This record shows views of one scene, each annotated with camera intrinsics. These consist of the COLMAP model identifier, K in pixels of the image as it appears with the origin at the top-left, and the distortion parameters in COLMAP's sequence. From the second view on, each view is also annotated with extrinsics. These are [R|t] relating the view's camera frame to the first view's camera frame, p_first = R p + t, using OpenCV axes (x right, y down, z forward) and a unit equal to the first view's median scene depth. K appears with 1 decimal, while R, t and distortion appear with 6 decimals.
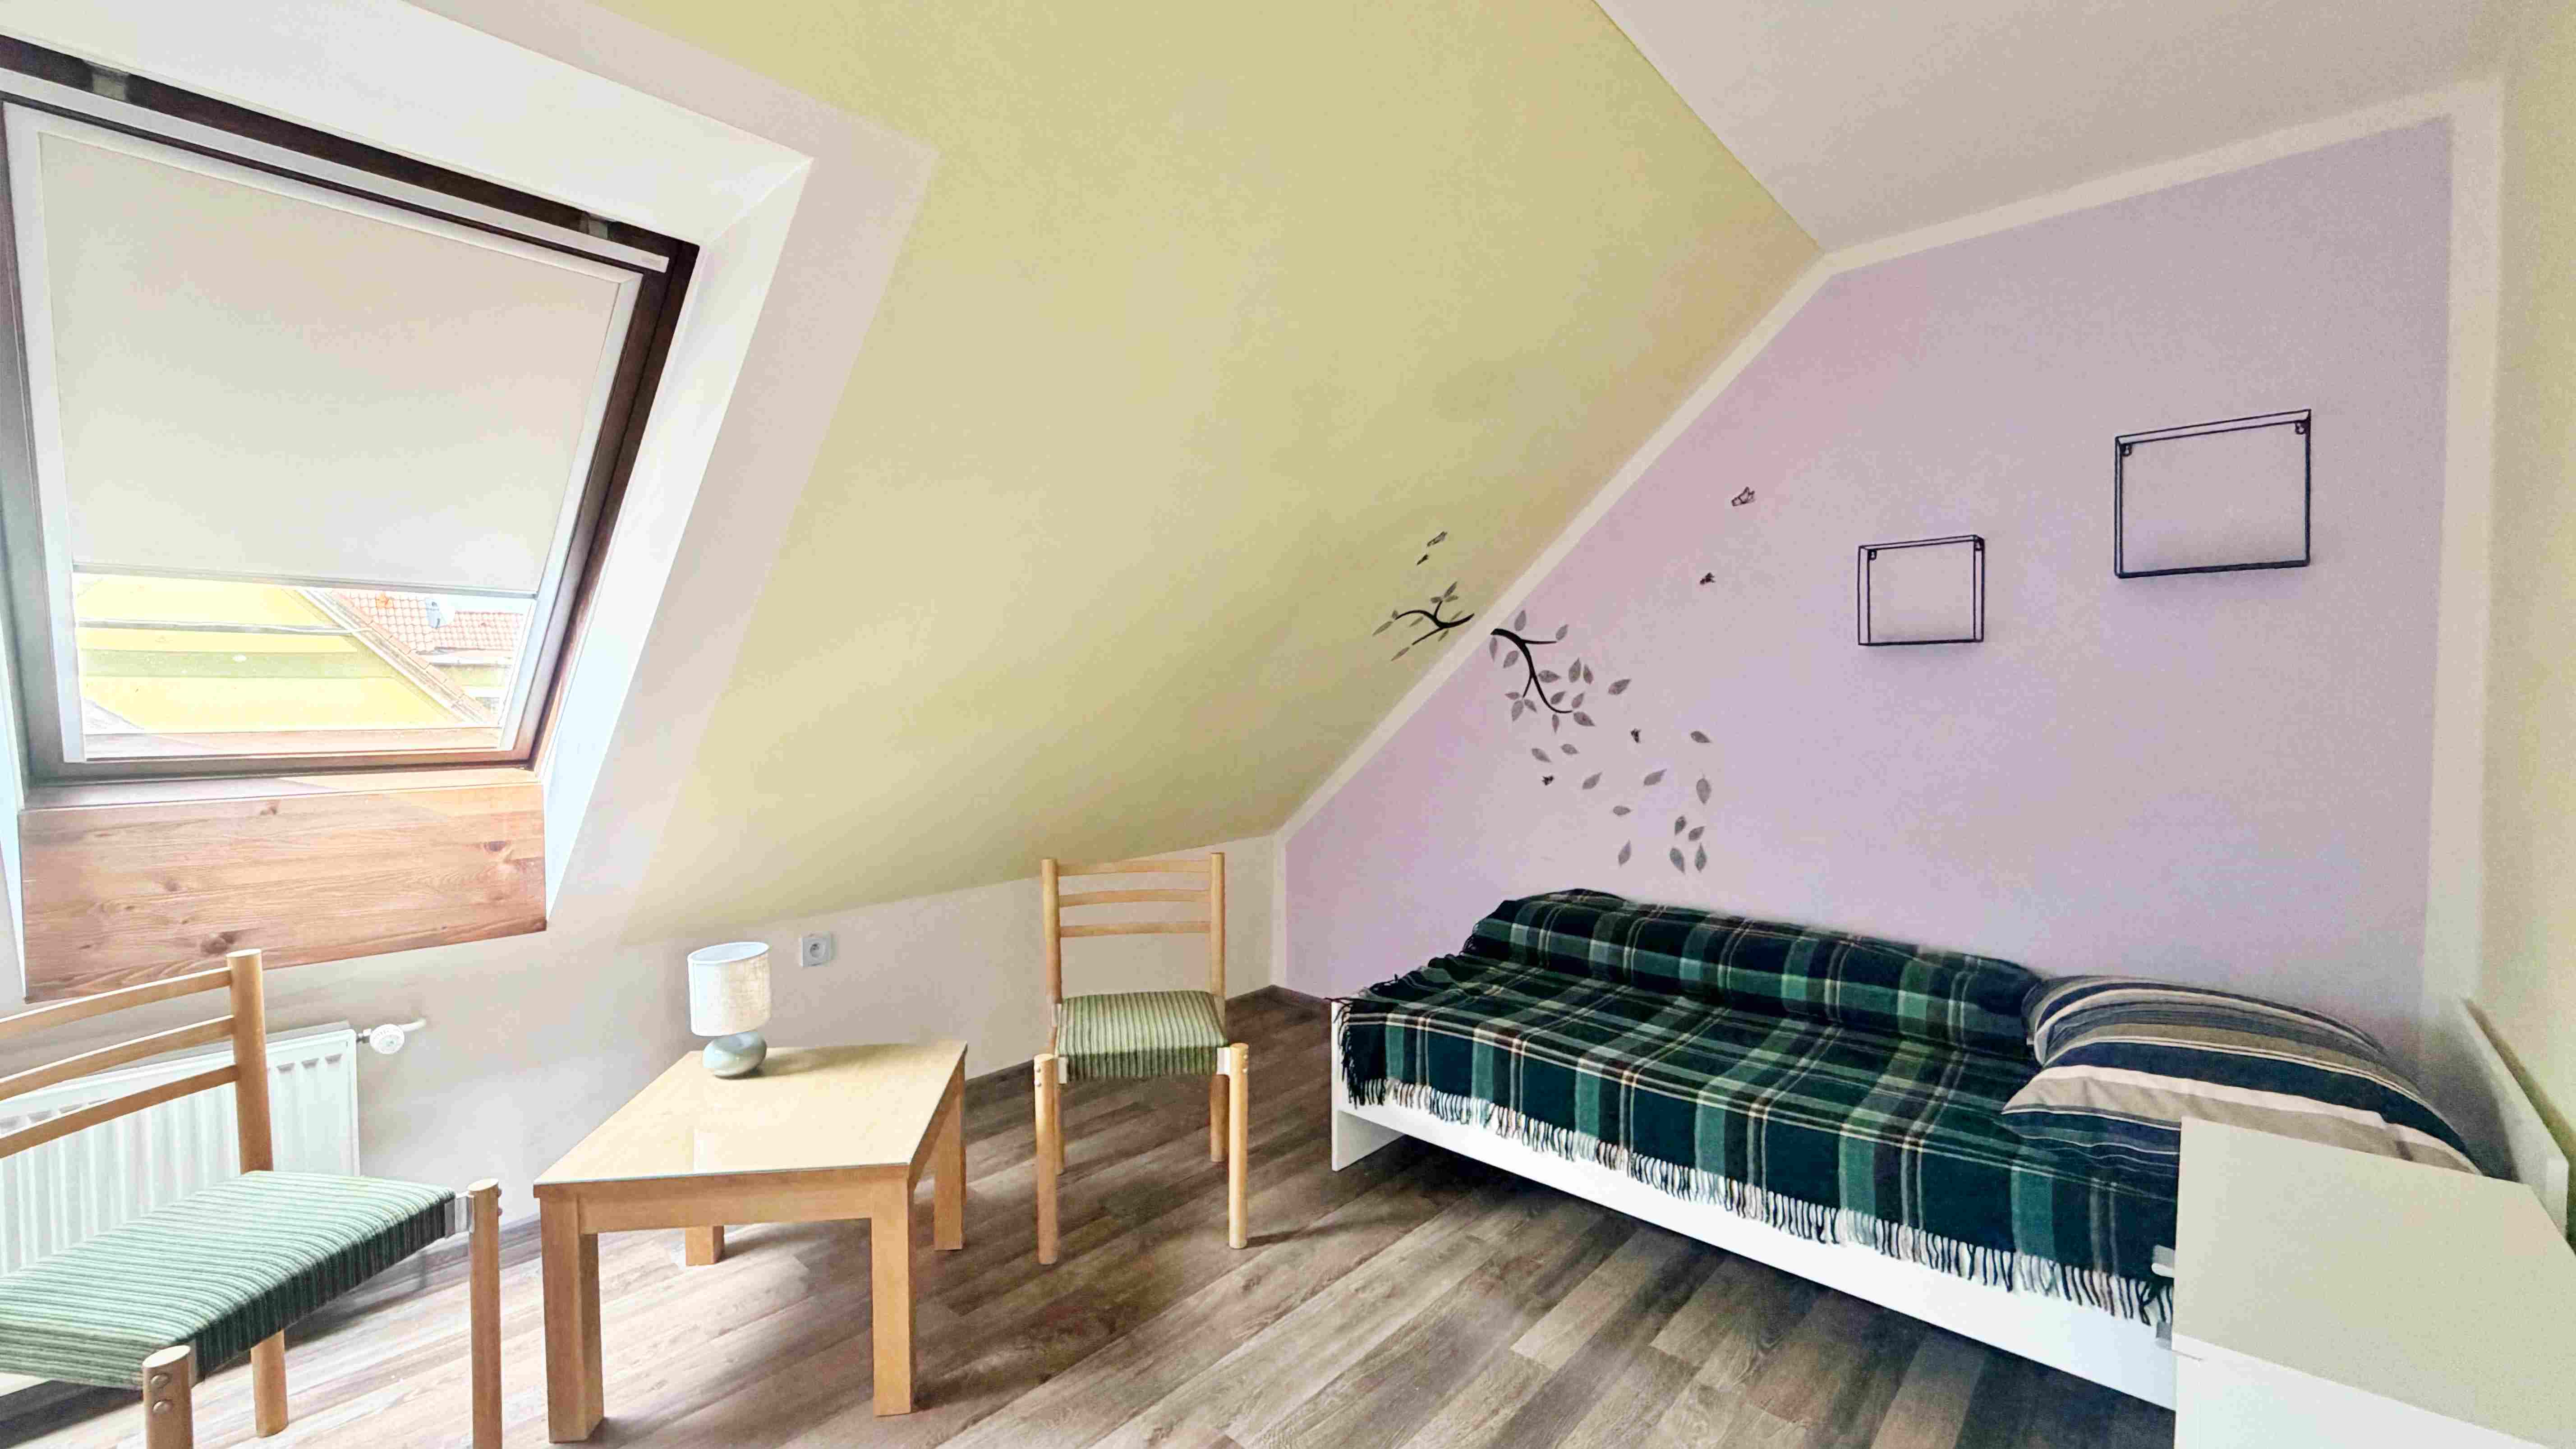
lens RADIAL K [[1027.5, 0, 1282.0], [0, 1027.5, 722.1], [0, 0, 1]] dist [-0.000136, 0.000750]
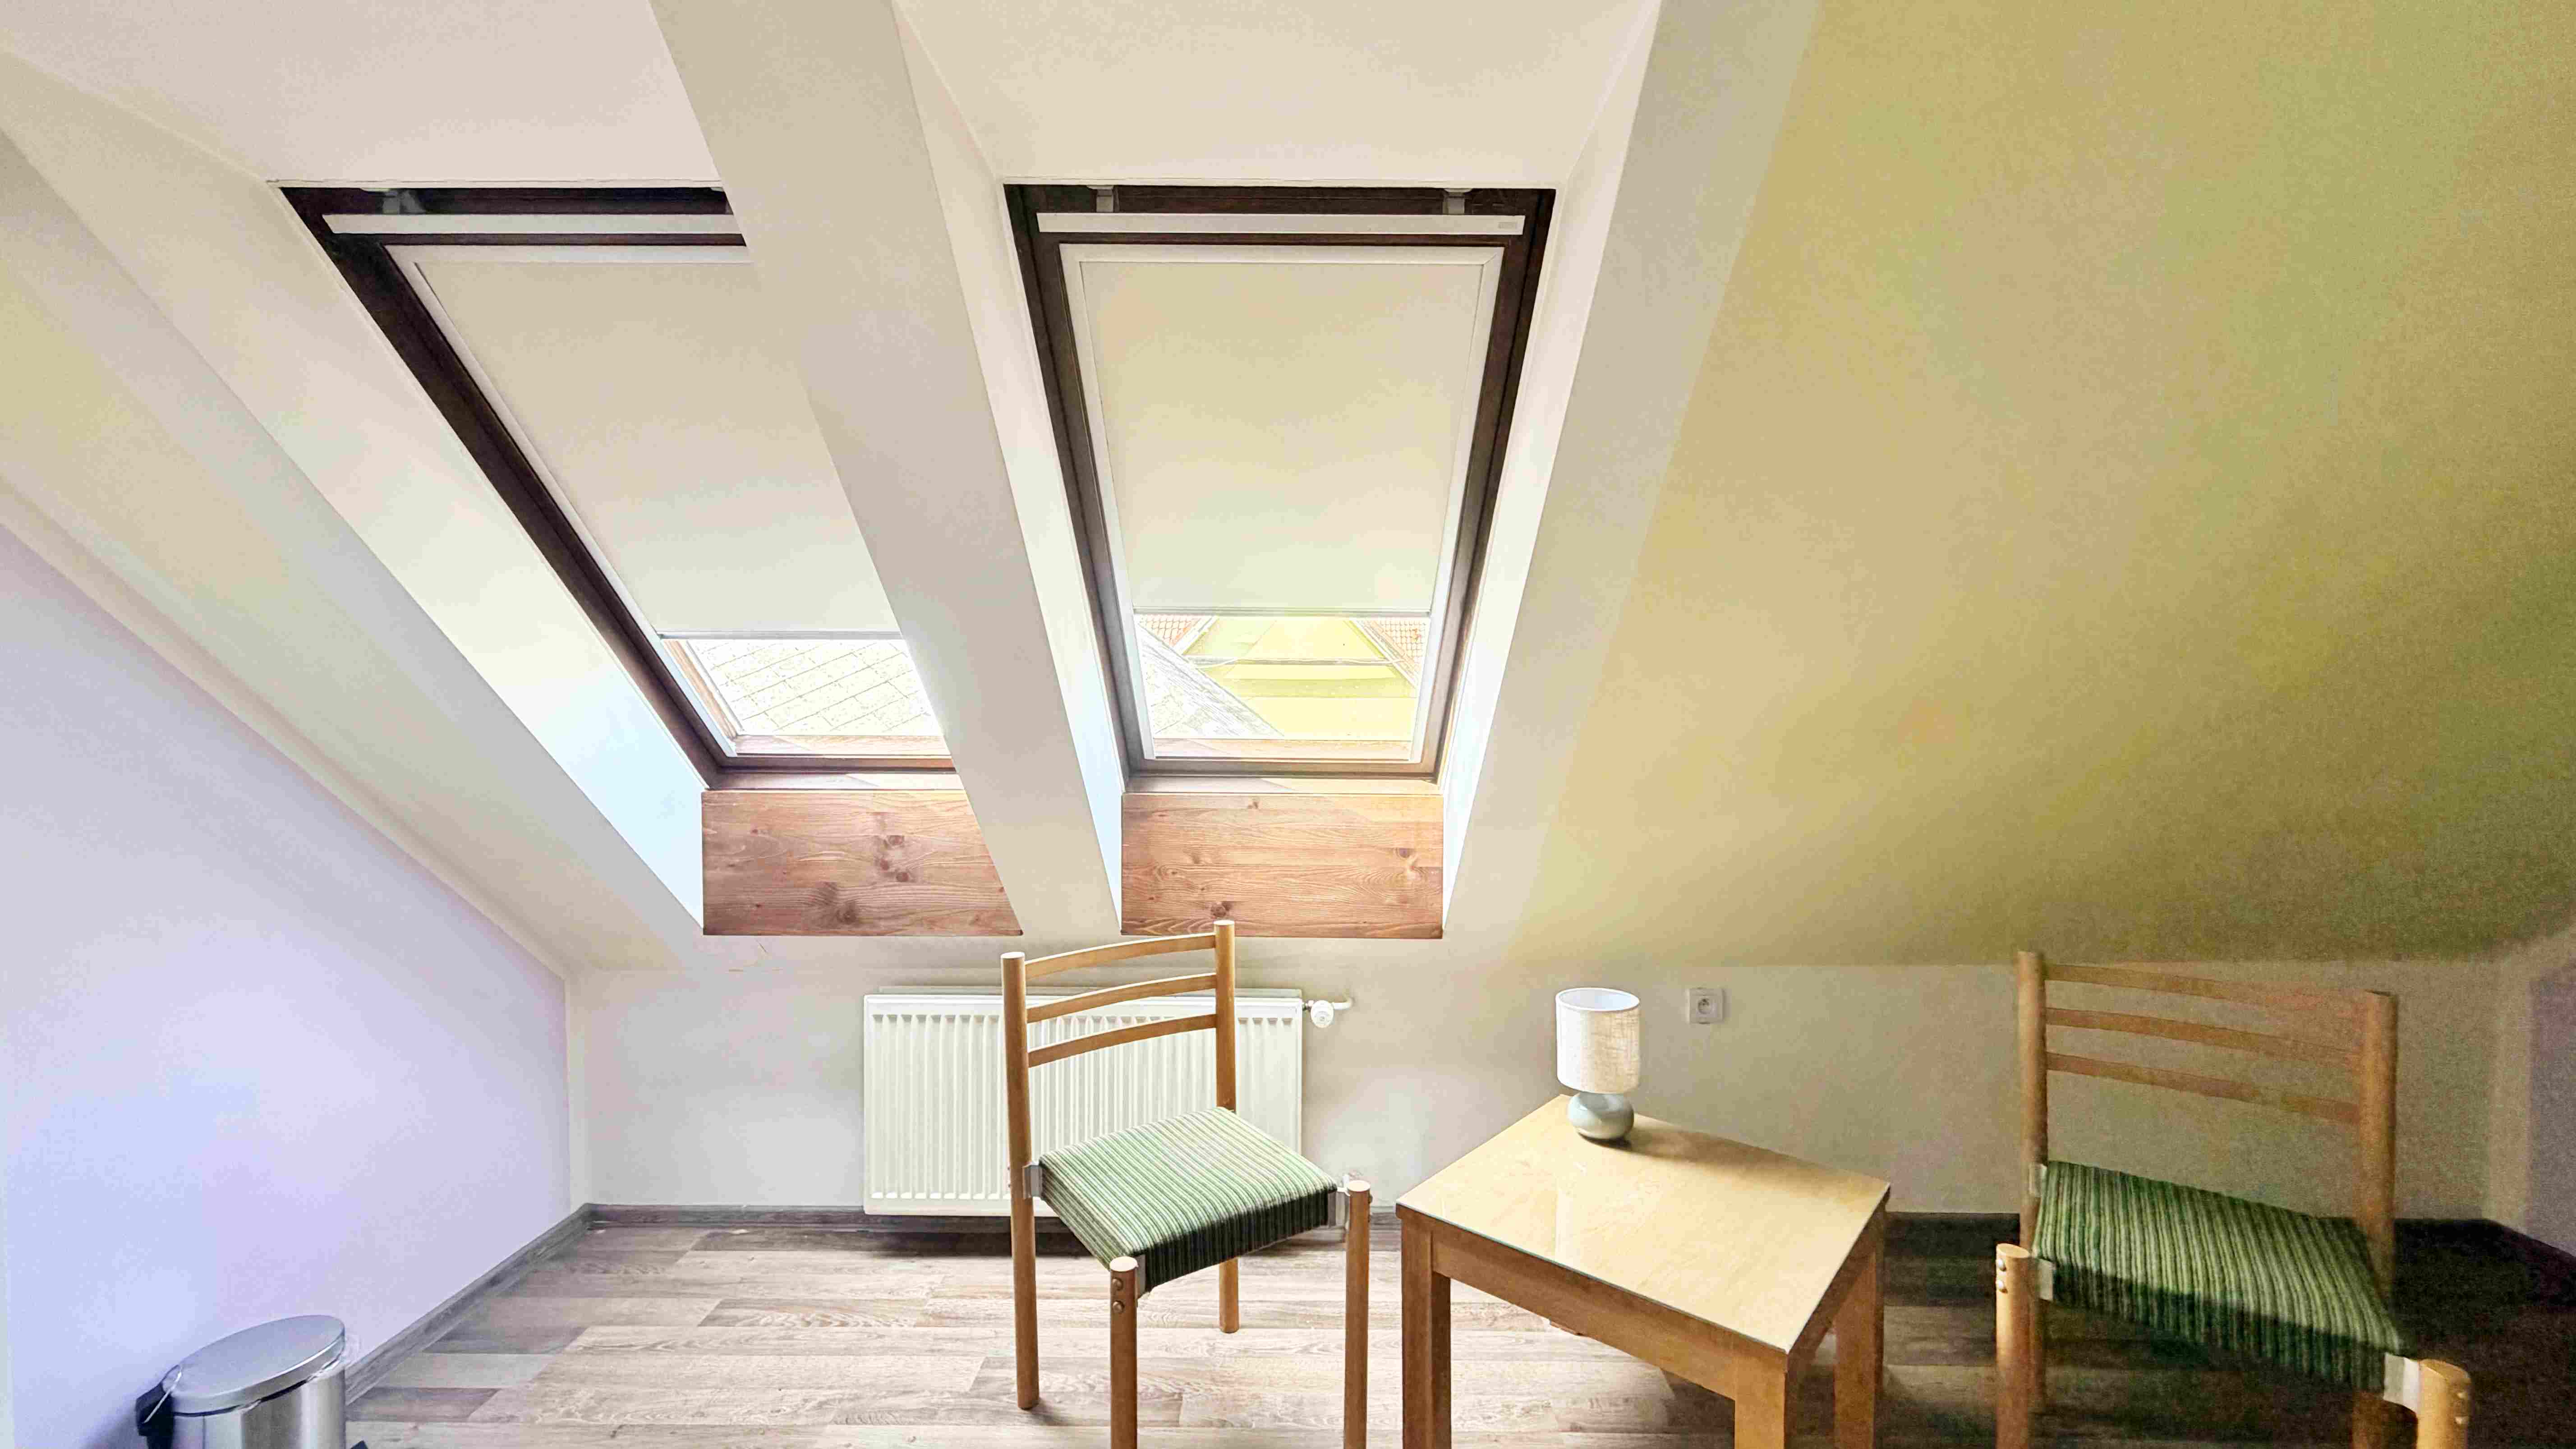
lens RADIAL K [[1027.5, 0, 1282.0], [0, 1027.5, 722.1], [0, 0, 1]] dist [-0.000136, 0.000750]
pose [[0.655020, 0.015262, -0.755457, -0.048345], [-0.029796, 0.999540, -0.005641, -0.005156], [0.755023, 0.026205, 0.655174, 0.217178]]
